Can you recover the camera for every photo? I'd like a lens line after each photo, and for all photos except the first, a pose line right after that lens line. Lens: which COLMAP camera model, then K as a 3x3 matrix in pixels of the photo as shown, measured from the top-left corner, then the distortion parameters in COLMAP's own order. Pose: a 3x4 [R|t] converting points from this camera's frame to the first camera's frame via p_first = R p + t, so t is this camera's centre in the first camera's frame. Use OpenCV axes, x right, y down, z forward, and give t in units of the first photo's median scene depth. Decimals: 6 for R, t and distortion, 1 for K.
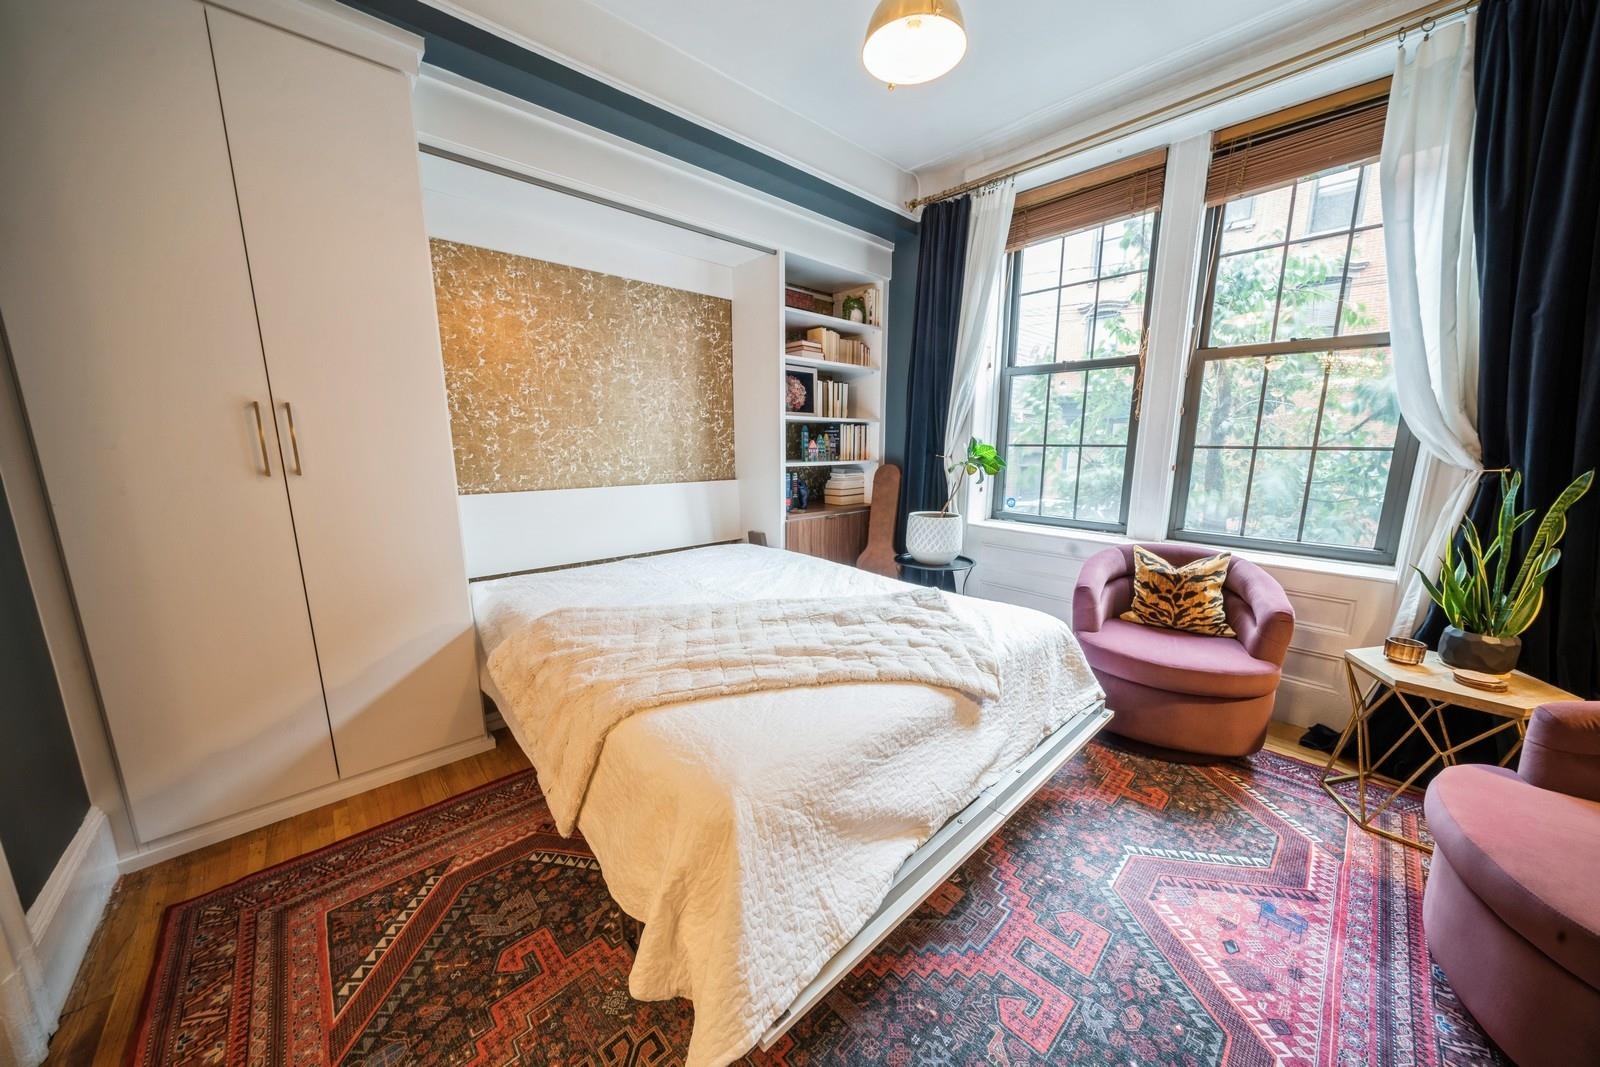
lens RADIAL K [[536.8, 0, 808.8], [0, 536.8, 540.3], [0, 0, 1]] dist [-0.006525, -0.000060]
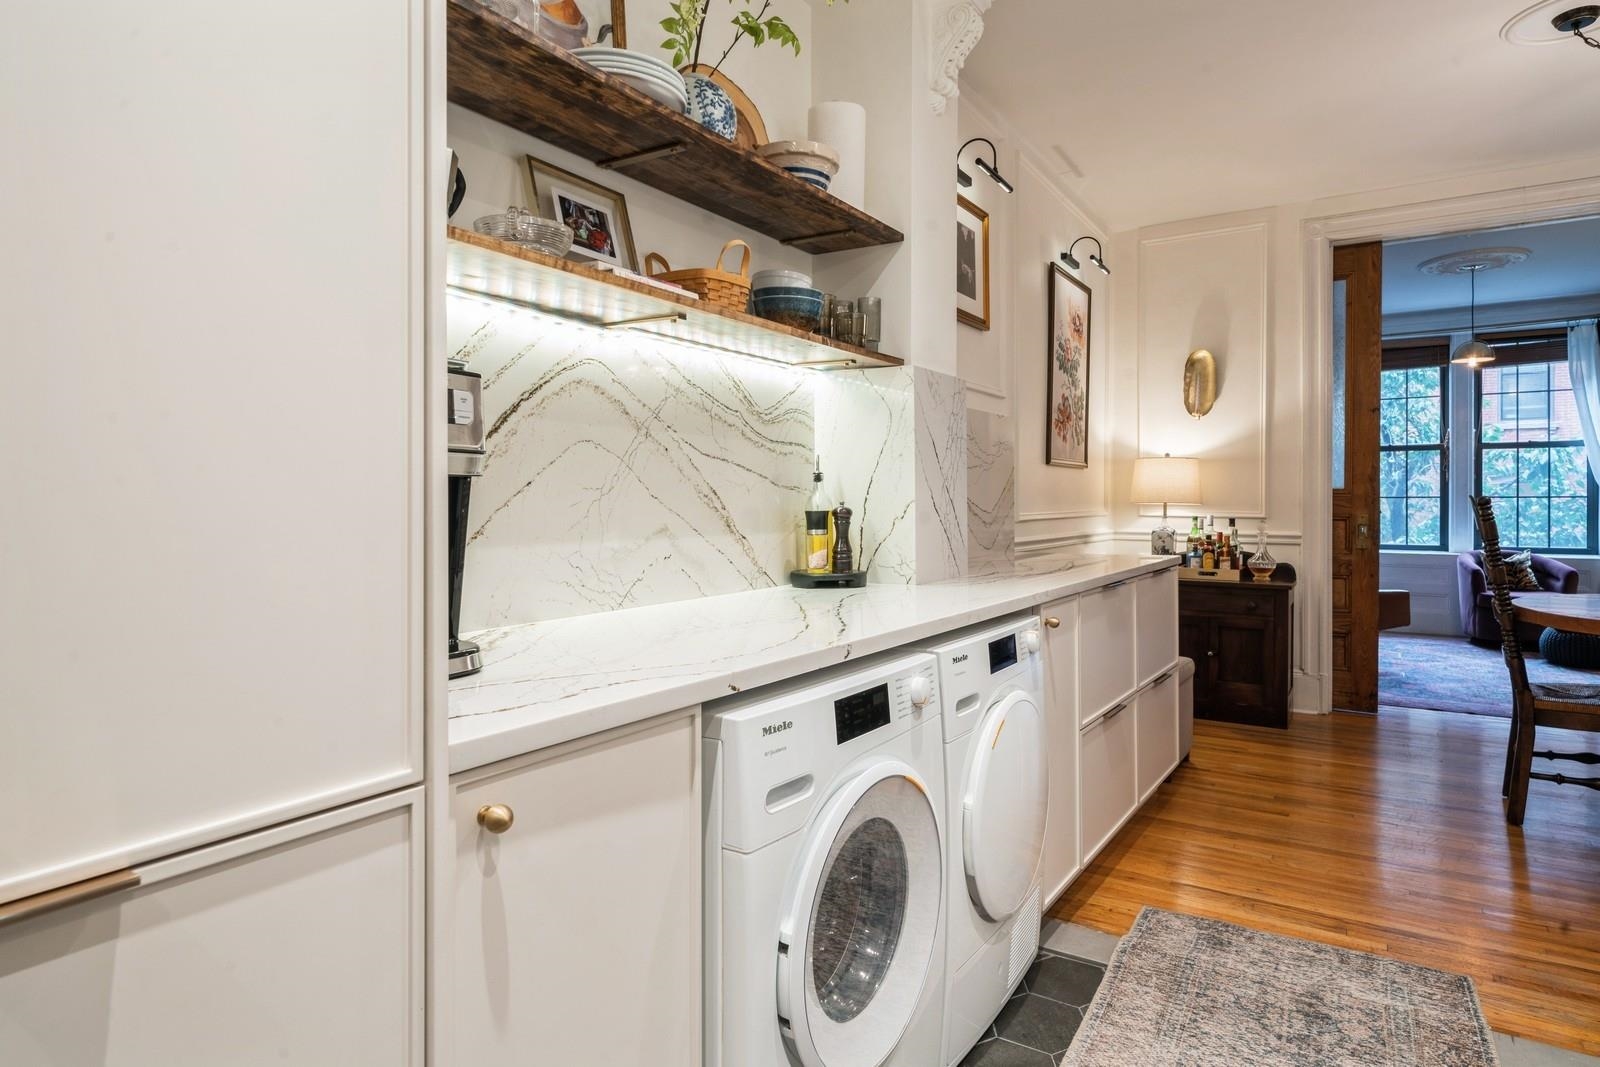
lens RADIAL K [[915.3, 0, 802.3], [0, 915.3, 504.8], [0, 0, 1]] dist [-0.002108, -0.000691]
pose [[0.969080, -0.002470, 0.246733, -2.427633], [0.047858, 0.982843, -0.178129, 0.307822], [-0.242060, 0.184429, 0.952572, -1.449101]]
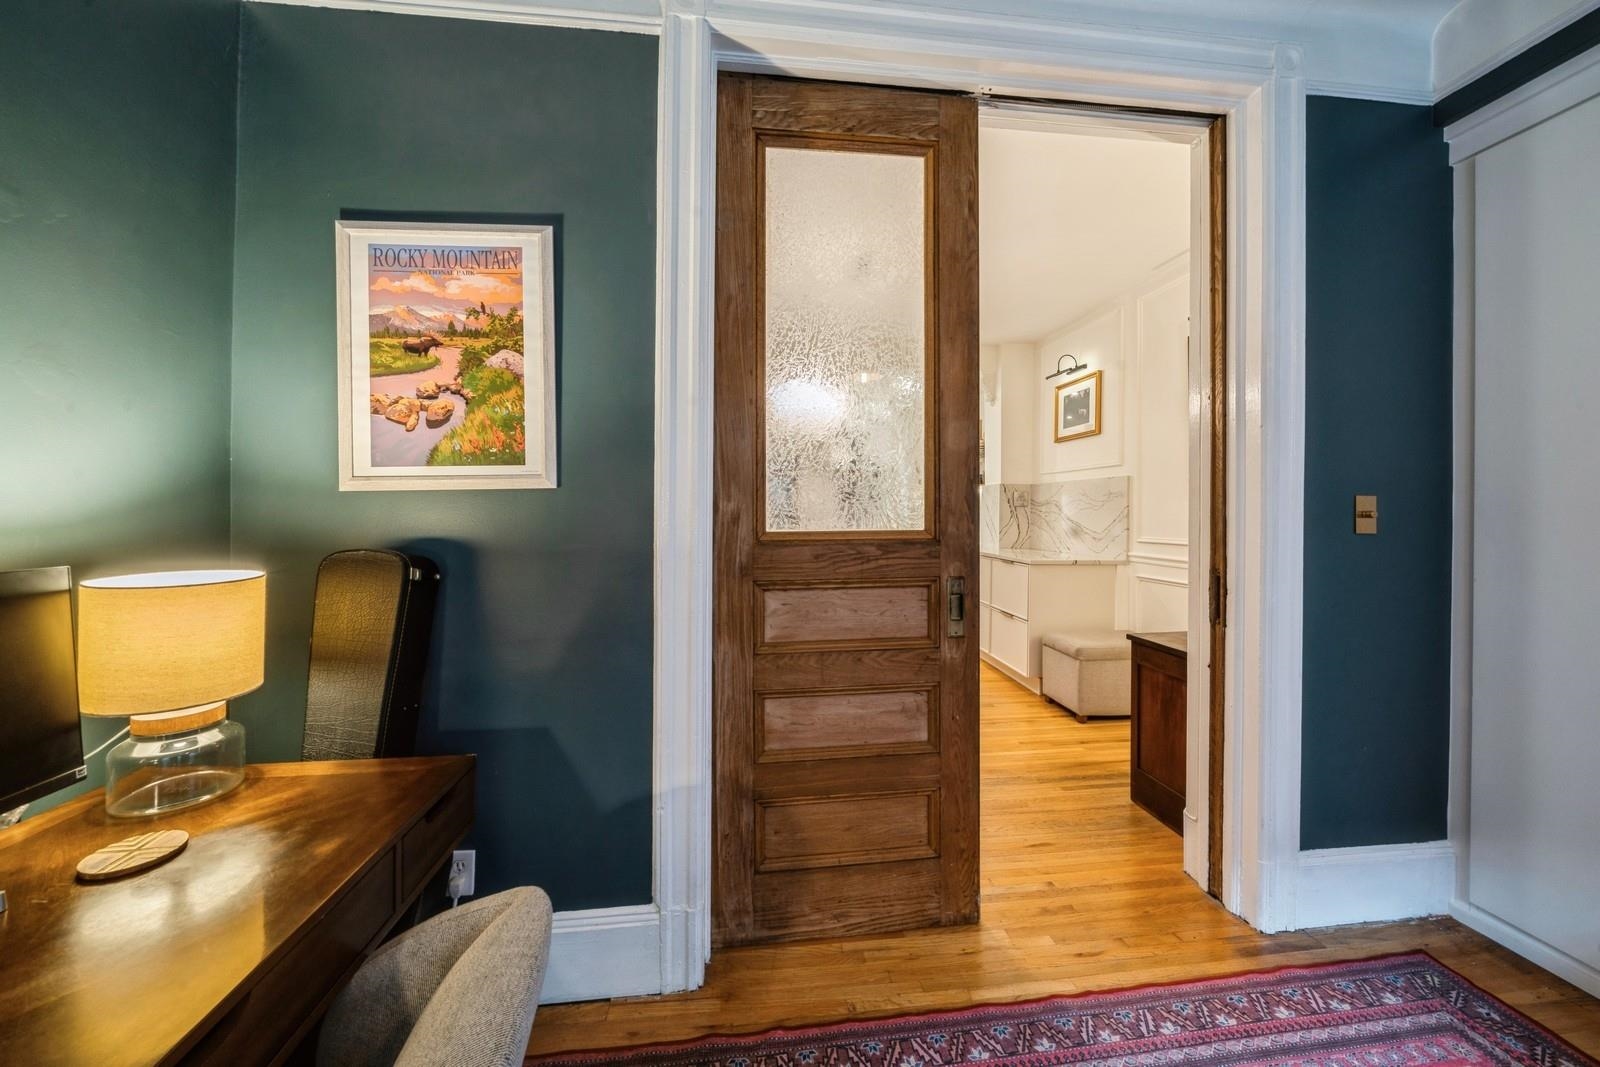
lens RADIAL K [[570.1, 0, 809.2], [0, 570.1, 508.2], [0, 0, 1]] dist [-0.005969, -0.000005]
pose [[-0.590836, -0.010363, -0.806725, 0.262313], [-0.153383, 0.983124, 0.099707, -0.064271], [0.792078, 0.182648, -0.582454, 0.293755]]
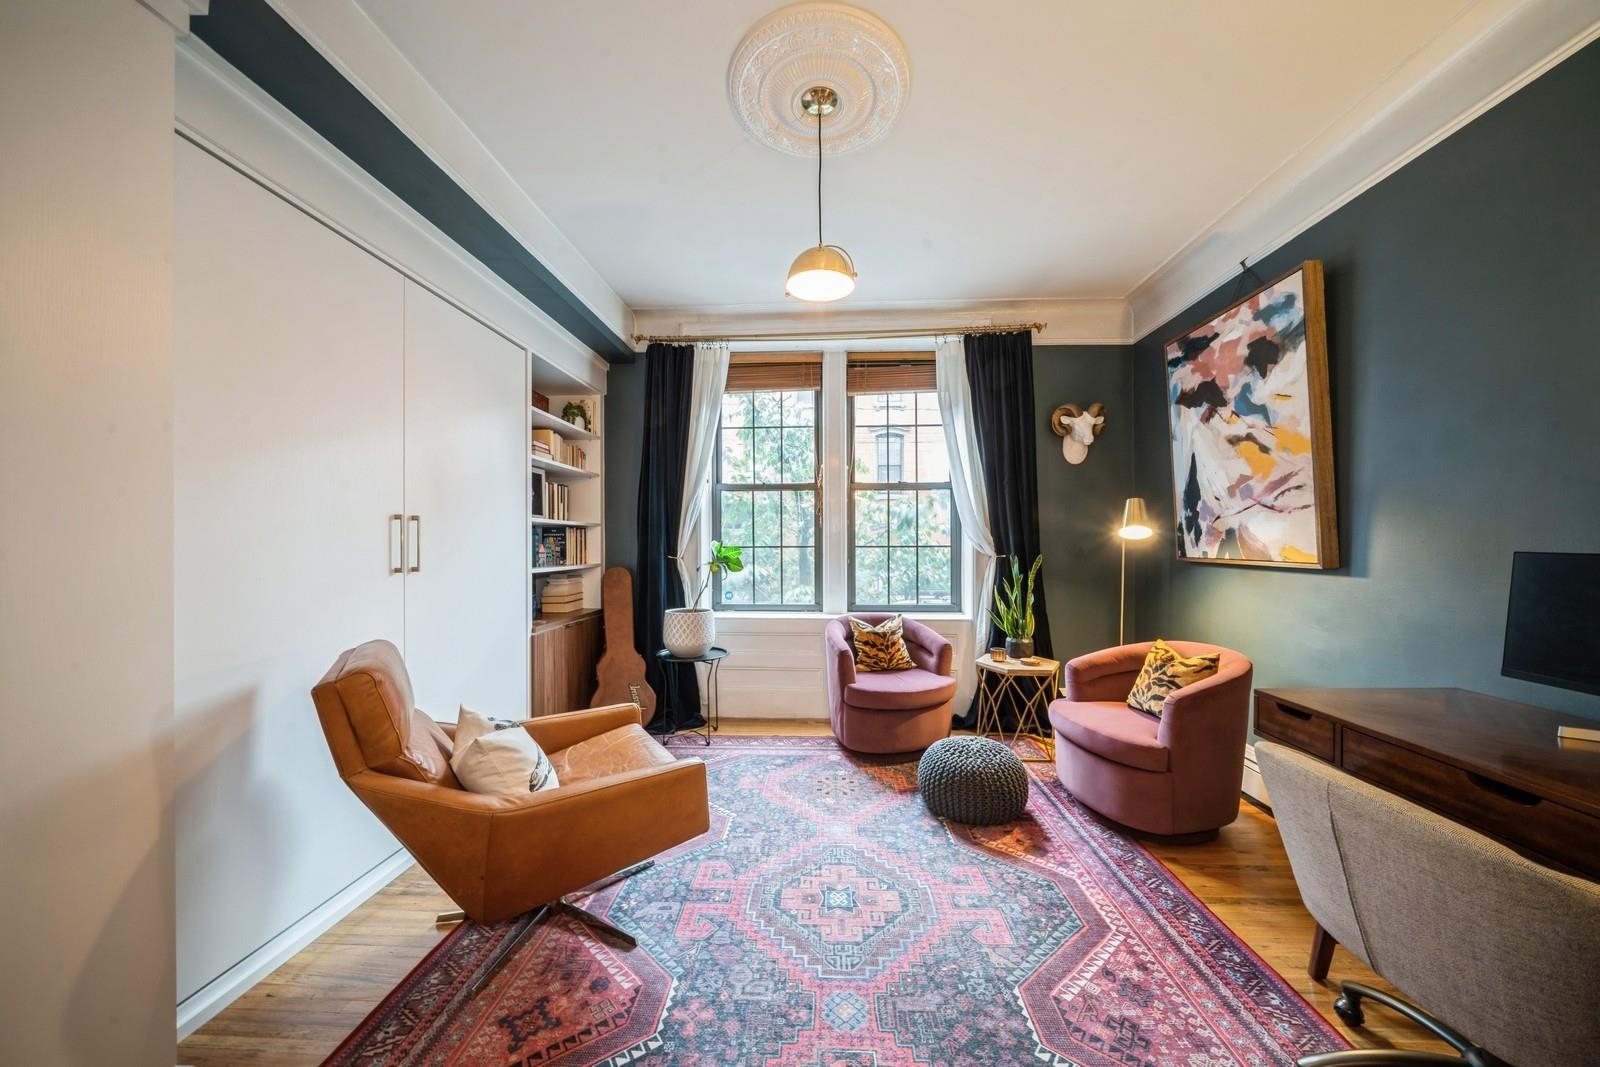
lens RADIAL K [[536.8, 0, 808.8], [0, 536.8, 540.3], [0, 0, 1]] dist [-0.006525, -0.000060]
pose [[0.718140, 0.001474, 0.695897, -0.448601], [0.132332, 0.981462, -0.138641, -0.005546], [-0.683200, 0.191653, 0.704632, 0.054167]]
